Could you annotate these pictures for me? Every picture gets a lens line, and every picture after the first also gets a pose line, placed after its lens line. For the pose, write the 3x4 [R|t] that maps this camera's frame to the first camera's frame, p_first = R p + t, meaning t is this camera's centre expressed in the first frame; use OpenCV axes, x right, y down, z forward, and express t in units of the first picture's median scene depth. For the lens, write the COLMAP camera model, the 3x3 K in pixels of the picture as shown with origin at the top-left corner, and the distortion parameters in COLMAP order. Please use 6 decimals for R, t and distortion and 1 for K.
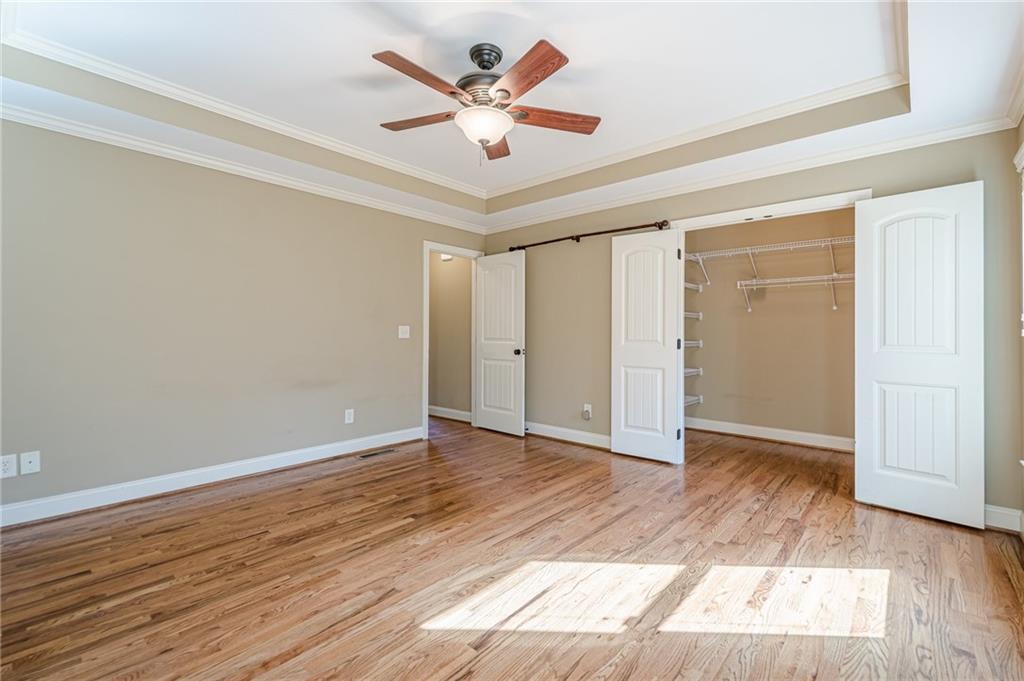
lens RADIAL K [[450.2, 0, 514.0], [0, 450.2, 330.0], [0, 0, 1]] dist [0.004138, -0.000010]
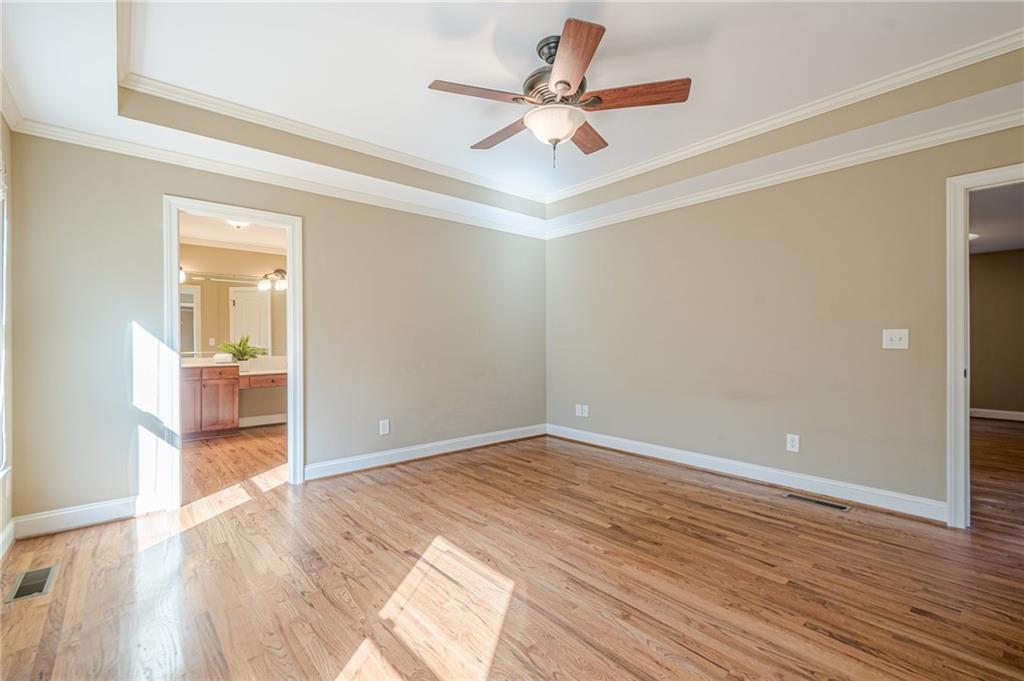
lens RADIAL K [[459.9, 0, 509.5], [0, 459.9, 342.9], [0, 0, 1]] dist [0.012977, -0.000584]
pose [[-0.150955, 0.001161, -0.988540, 0.855372], [0.008309, 0.999965, -0.000095, 0.008964], [0.988506, -0.008228, -0.150959, 0.978255]]
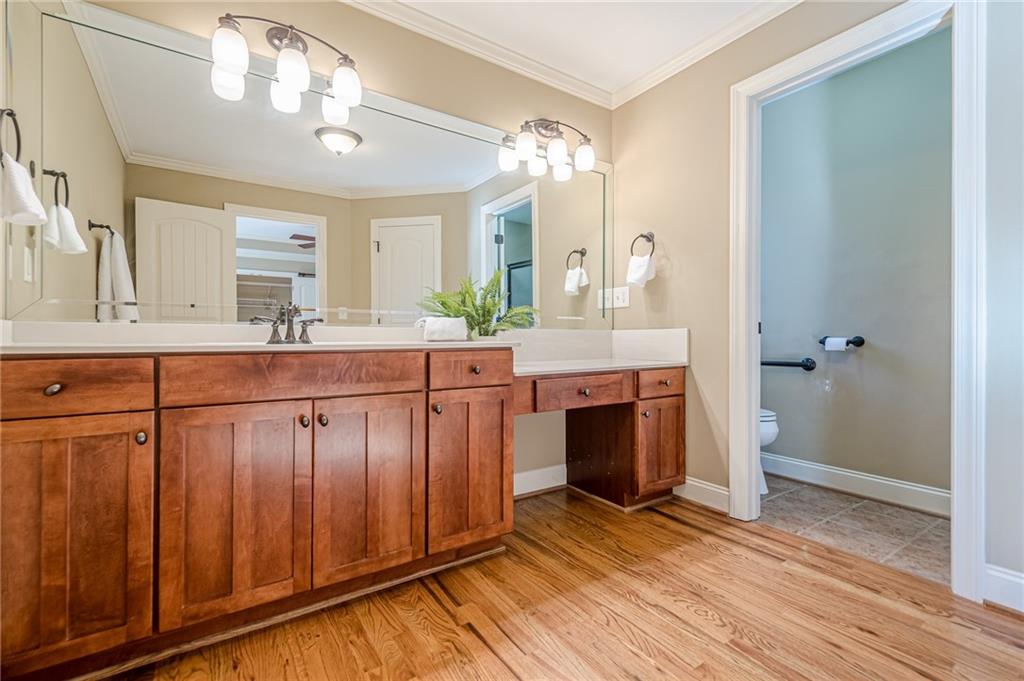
lens RADIAL K [[459.9, 0, 509.5], [0, 459.9, 342.9], [0, 0, 1]] dist [0.012977, -0.000584]
pose [[-0.259810, 0.003565, -0.965653, 0.506705], [-0.000926, 0.999992, 0.003941, 0.032984], [0.965659, 0.001918, -0.259804, 0.587872]]
